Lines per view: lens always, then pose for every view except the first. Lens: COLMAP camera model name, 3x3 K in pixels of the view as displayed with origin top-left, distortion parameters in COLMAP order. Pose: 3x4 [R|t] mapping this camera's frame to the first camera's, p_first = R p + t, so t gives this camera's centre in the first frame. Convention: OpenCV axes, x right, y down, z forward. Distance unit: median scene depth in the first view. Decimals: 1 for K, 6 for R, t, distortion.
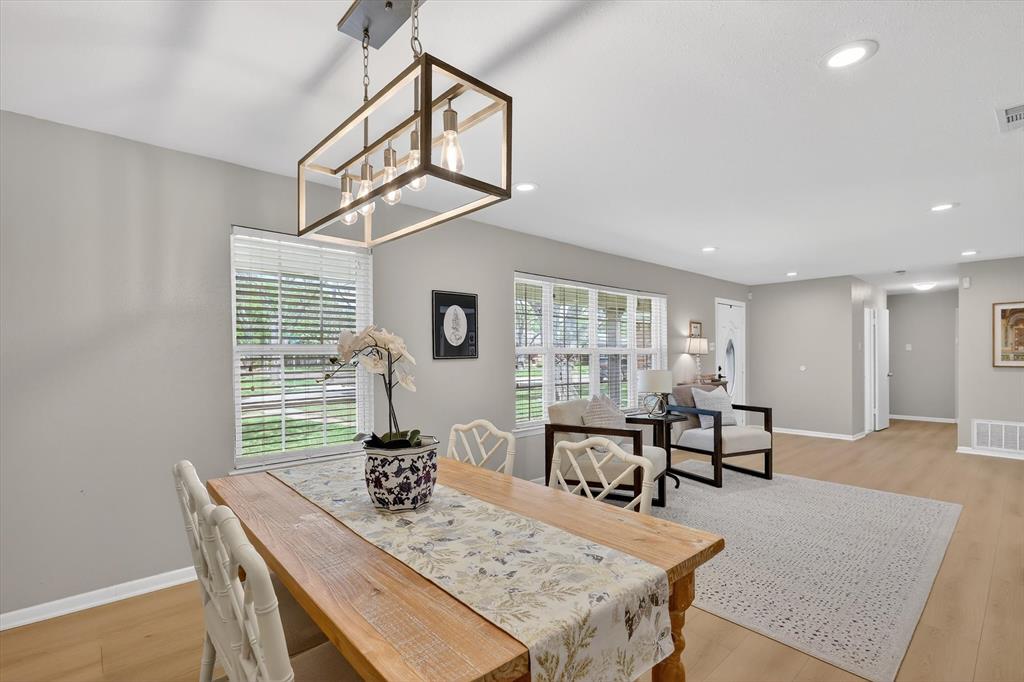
lens RADIAL K [[466.0, 0, 526.2], [0, 466.0, 352.2], [0, 0, 1]] dist [0.001577, -0.000083]
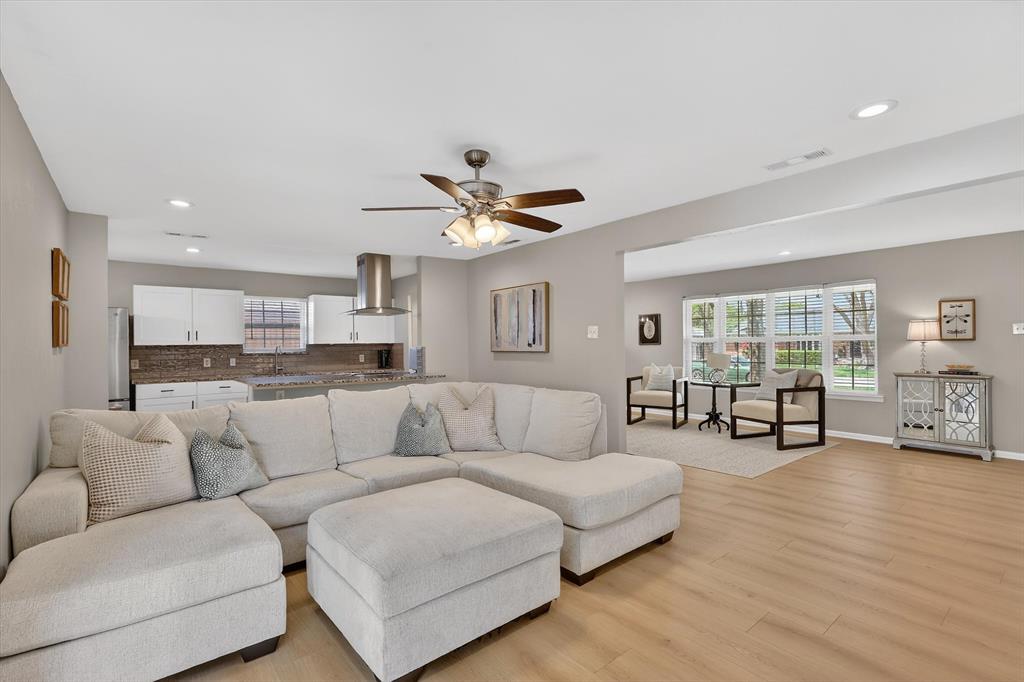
lens RADIAL K [[477.7, 0, 512.0], [0, 477.7, 341.0], [0, 0, 1]] dist [-0.000016, -0.000026]
pose [[-0.054136, -0.005612, -0.998518, 1.452226], [0.007052, 0.999957, -0.006003, 0.003680], [0.998509, -0.007367, -0.054094, 0.332086]]
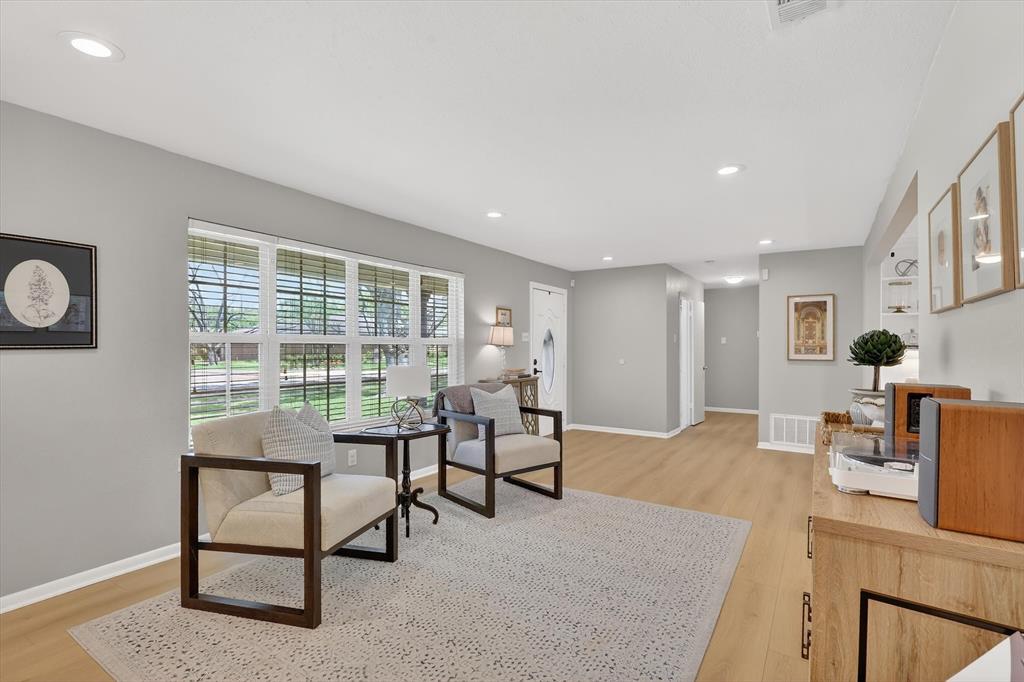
lens RADIAL K [[468.2, 0, 519.1], [0, 468.2, 340.0], [0, 0, 1]] dist [0.000355, -0.000068]
pose [[0.968787, 0.009647, 0.247708, 0.205575], [-0.007791, 0.999934, -0.008474, 0.001116], [-0.247773, 0.006279, 0.968798, 0.181794]]
